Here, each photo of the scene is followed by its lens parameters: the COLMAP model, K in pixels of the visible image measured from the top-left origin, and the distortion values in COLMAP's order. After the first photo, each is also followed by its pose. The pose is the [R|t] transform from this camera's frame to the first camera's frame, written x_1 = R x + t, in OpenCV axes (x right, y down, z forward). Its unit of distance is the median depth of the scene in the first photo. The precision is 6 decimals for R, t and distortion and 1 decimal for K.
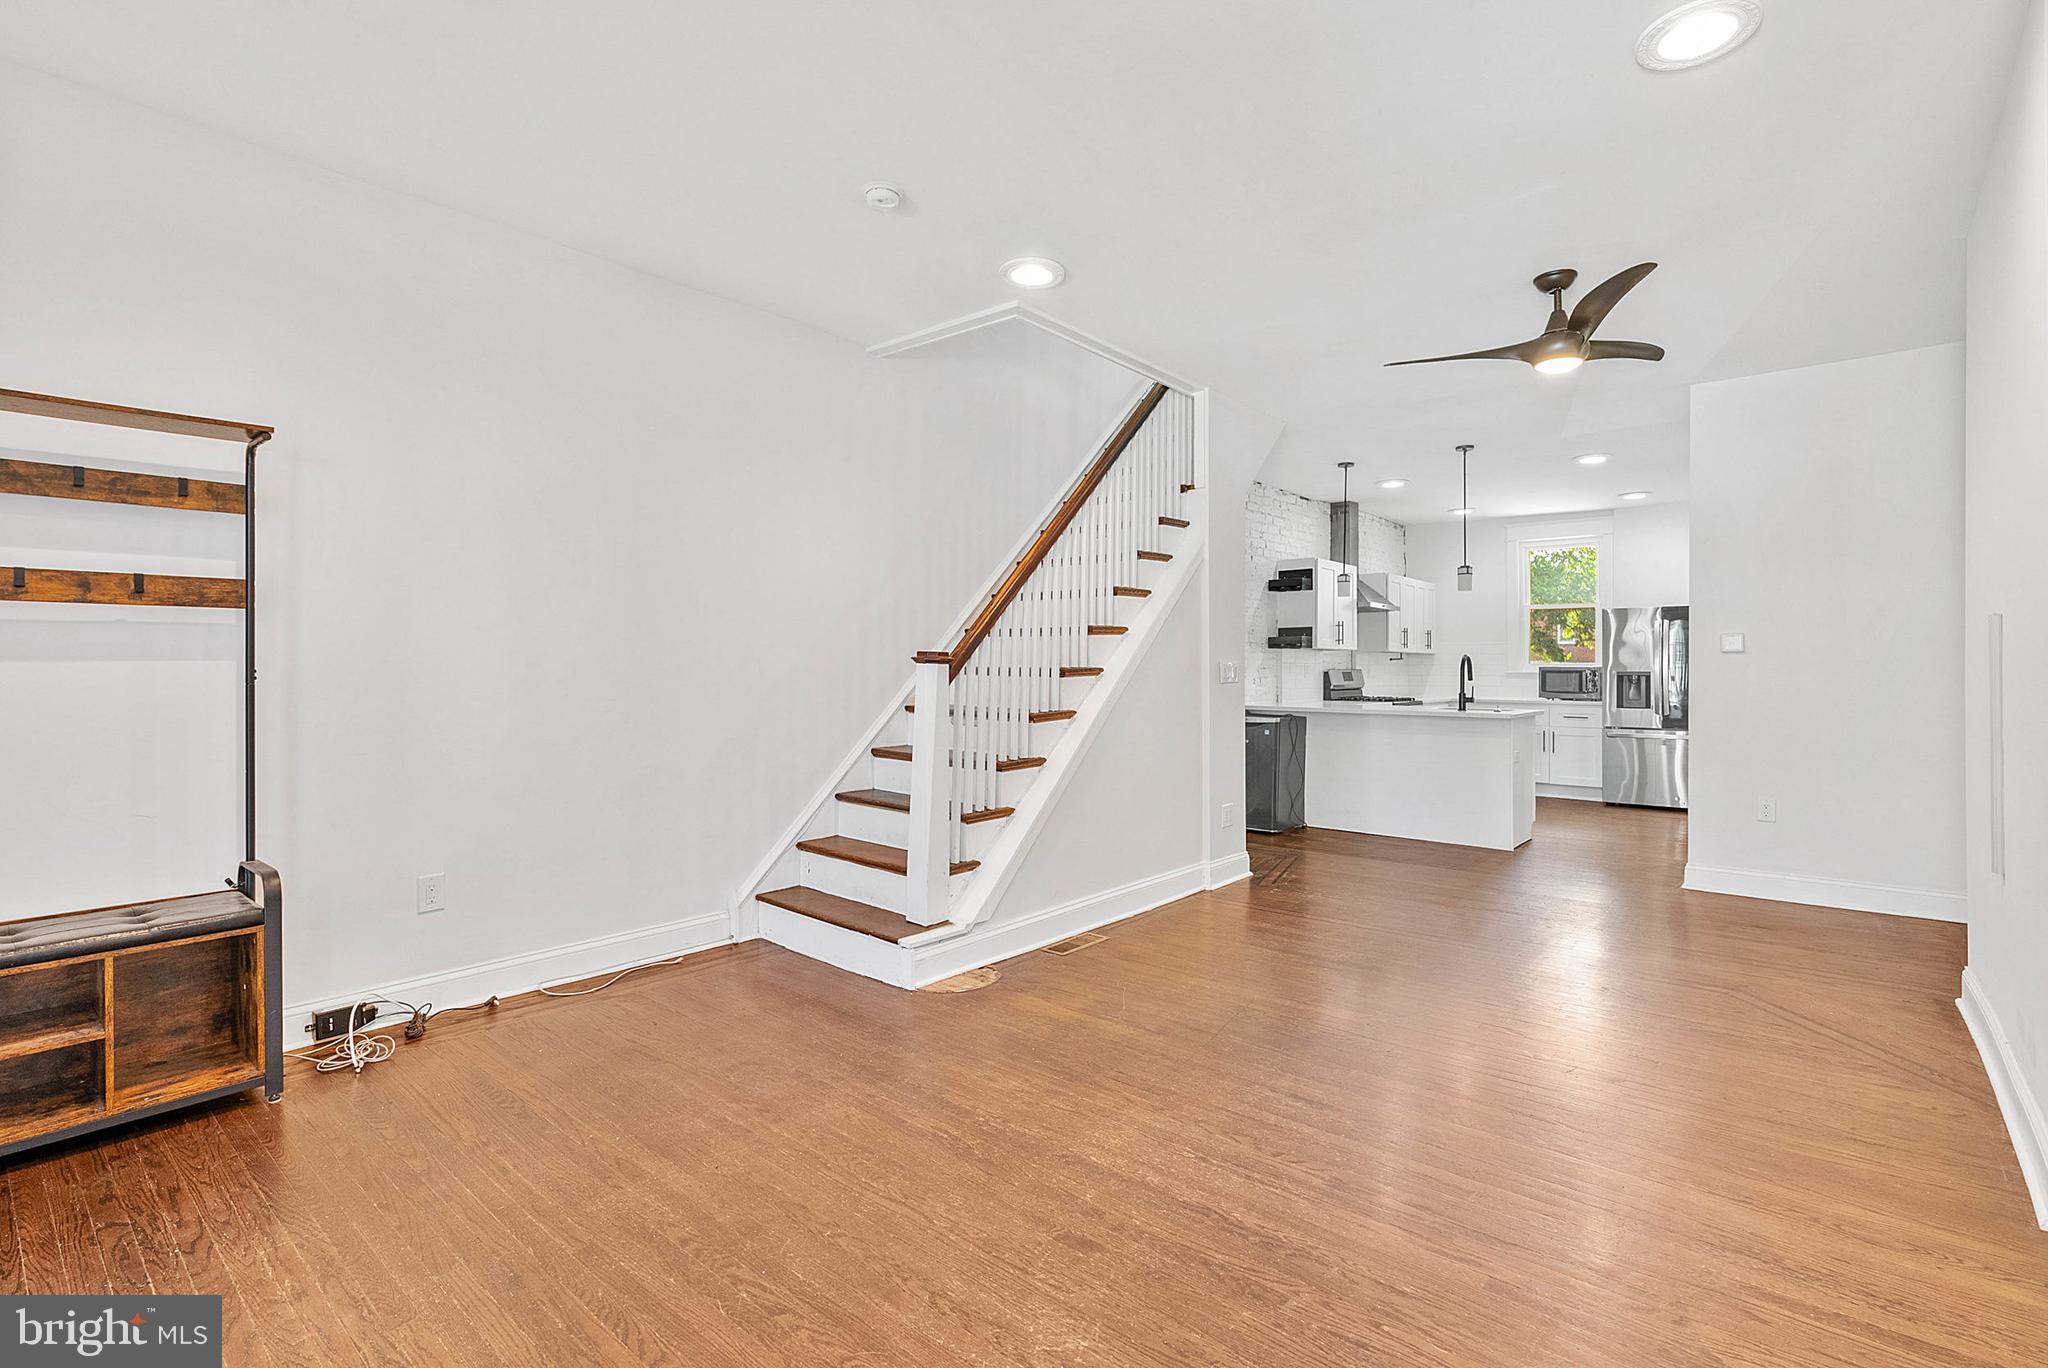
lens RADIAL K [[940.6, 0, 1034.1], [0, 940.6, 677.4], [0, 0, 1]] dist [-0.002141, 0.001779]
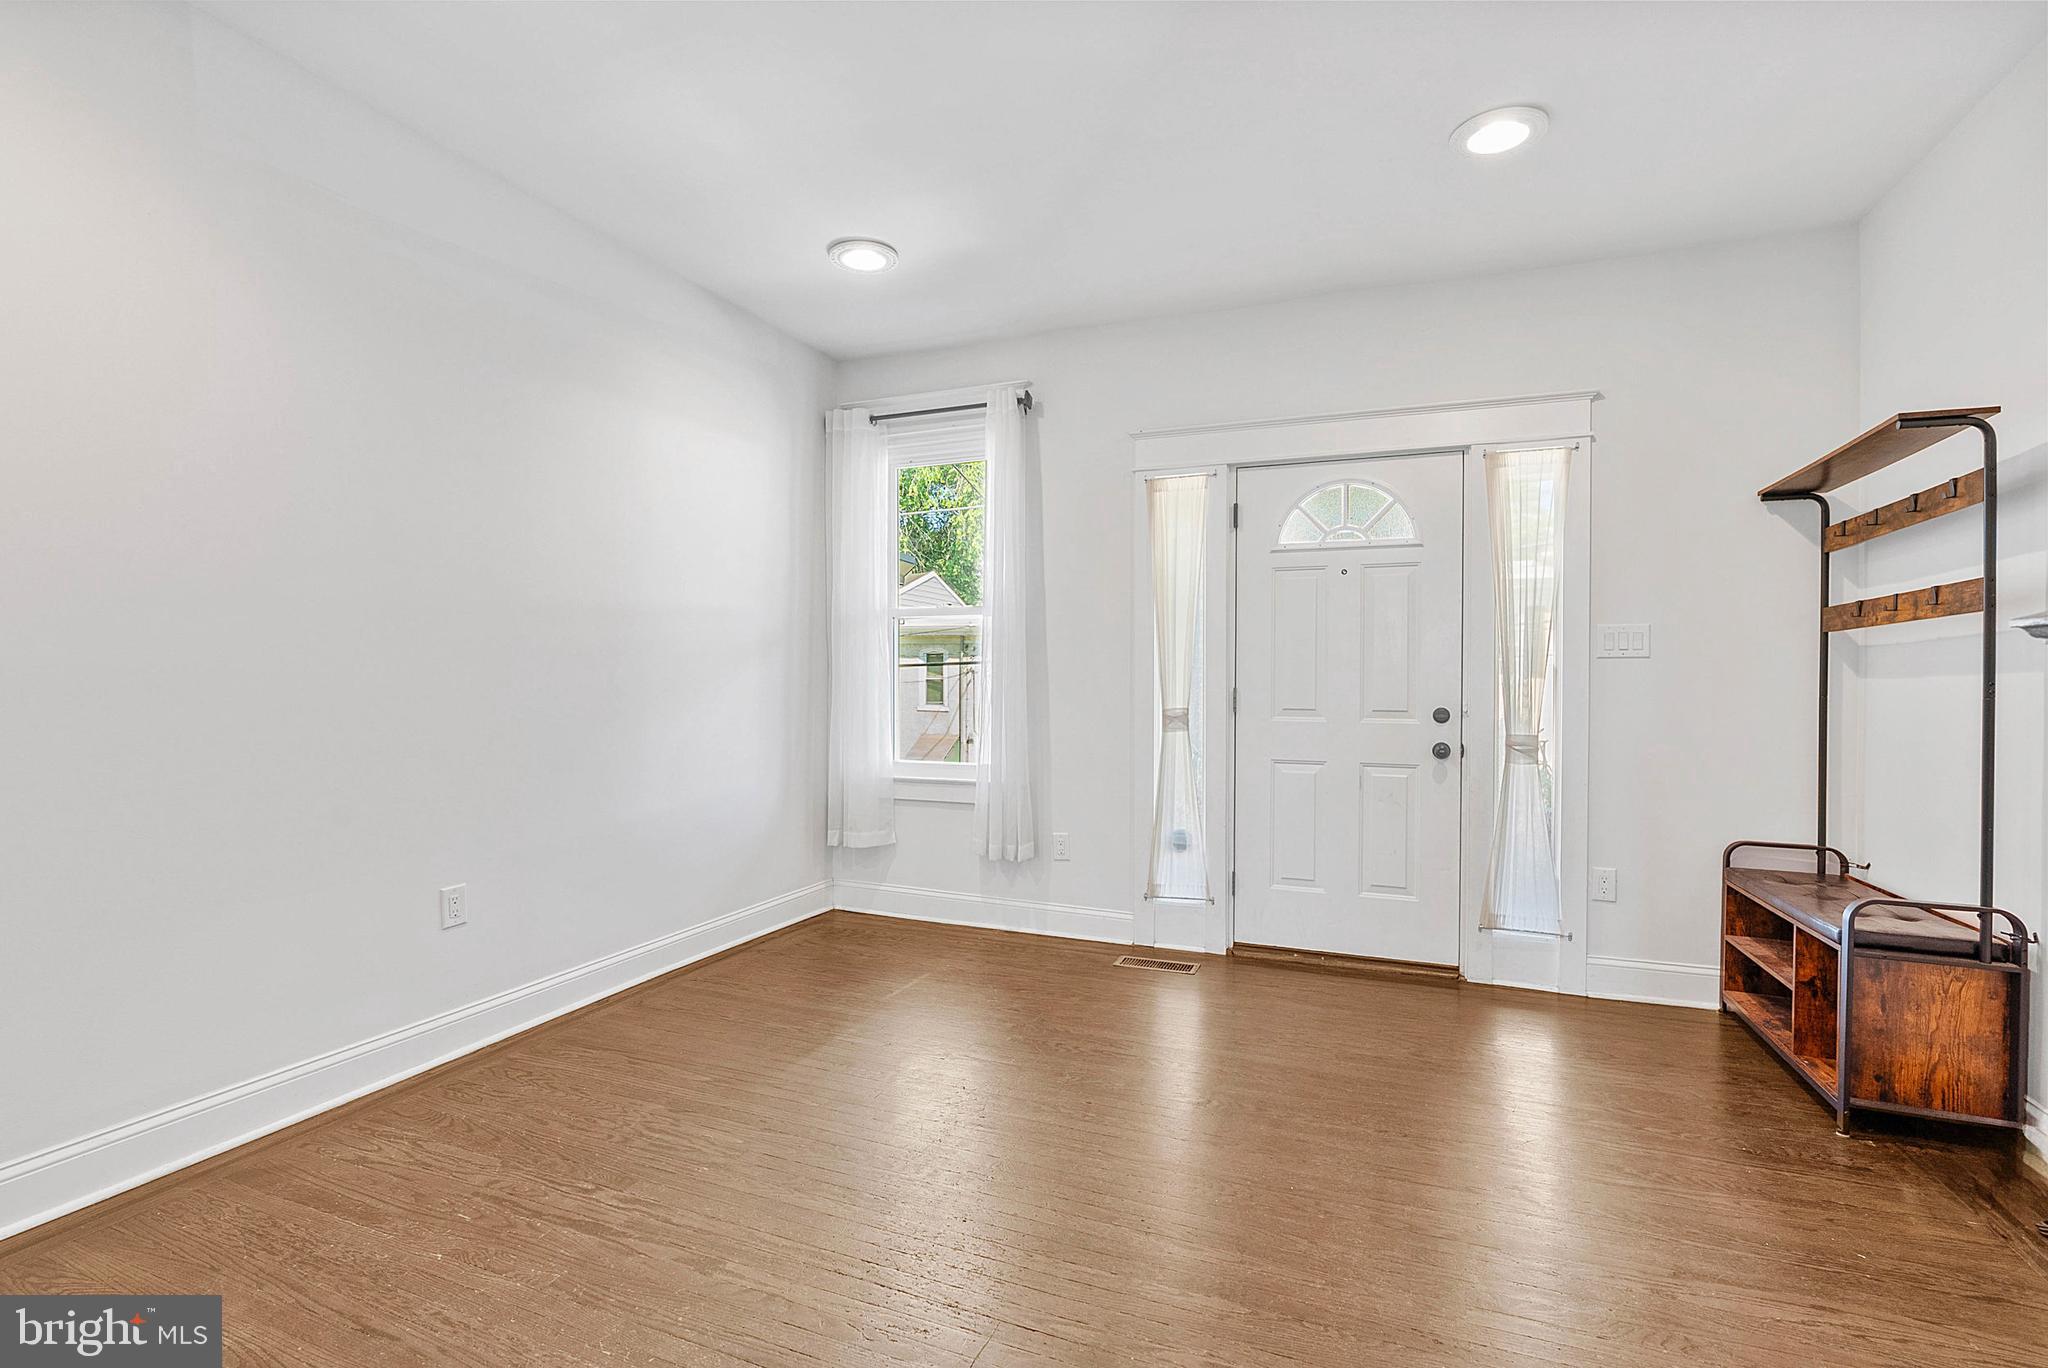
lens RADIAL K [[940.6, 0, 1030.7], [0, 940.6, 679.1], [0, 0, 1]] dist [-0.002141, 0.001779]
pose [[-0.947372, -0.006973, -0.320059, 0.242243], [-0.009717, 0.999928, 0.006975, -0.008573], [0.319988, 0.009718, -0.947372, 1.364380]]
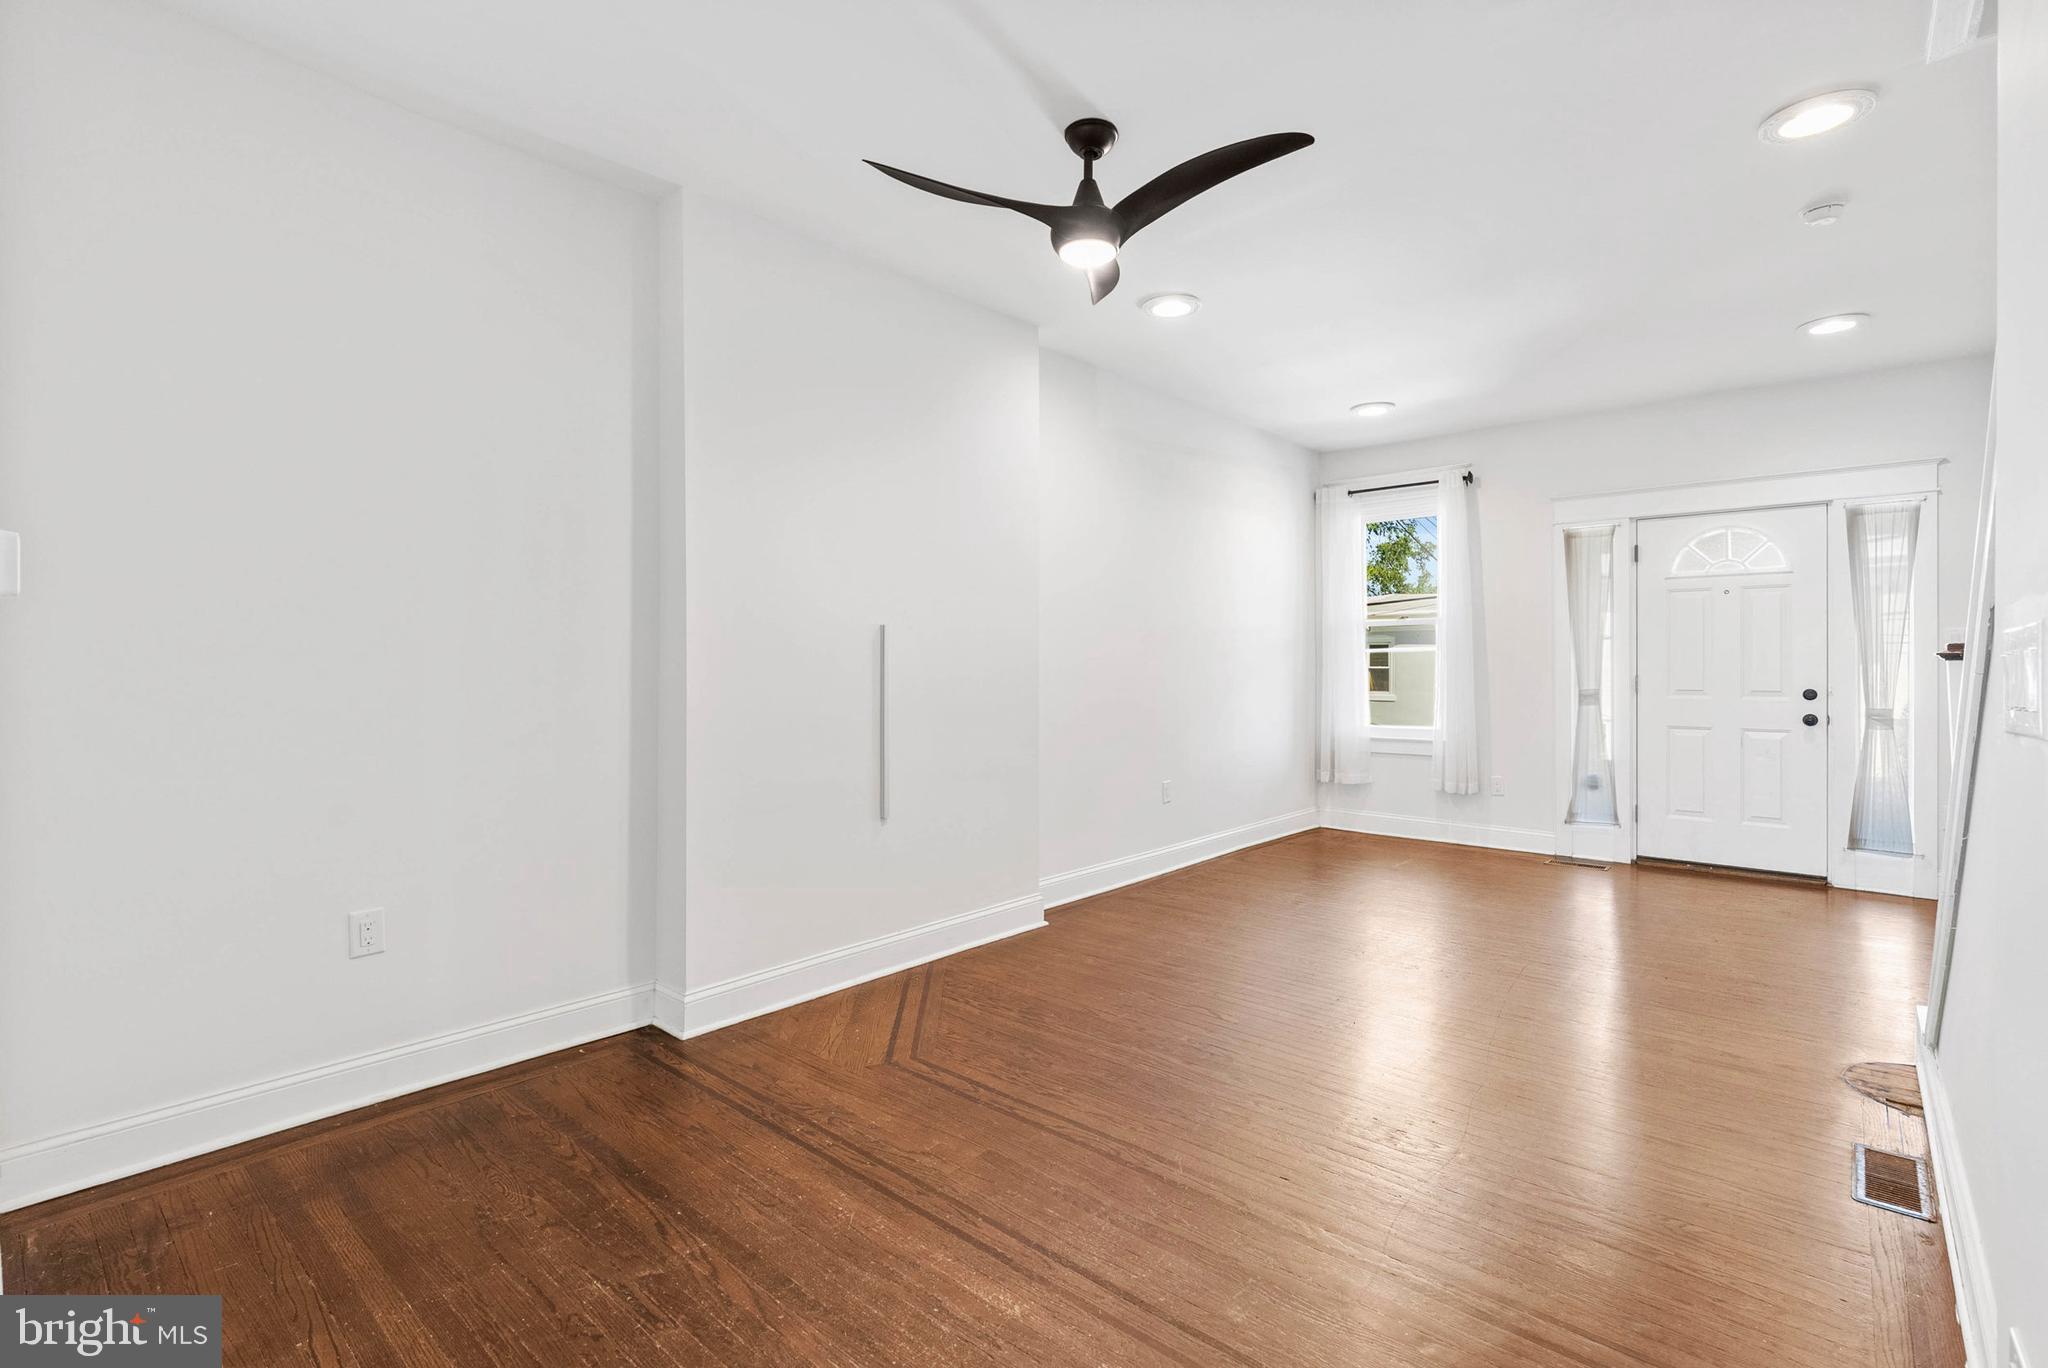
lens RADIAL K [[940.6, 0, 1039.3], [0, 940.6, 667.3], [0, 0, 1]] dist [-0.002141, 0.001779]
pose [[-0.999965, -0.001914, 0.008084, 0.714290], [-0.001859, 0.999976, 0.006725, -0.016218], [-0.008097, 0.006710, -0.999945, 2.073577]]
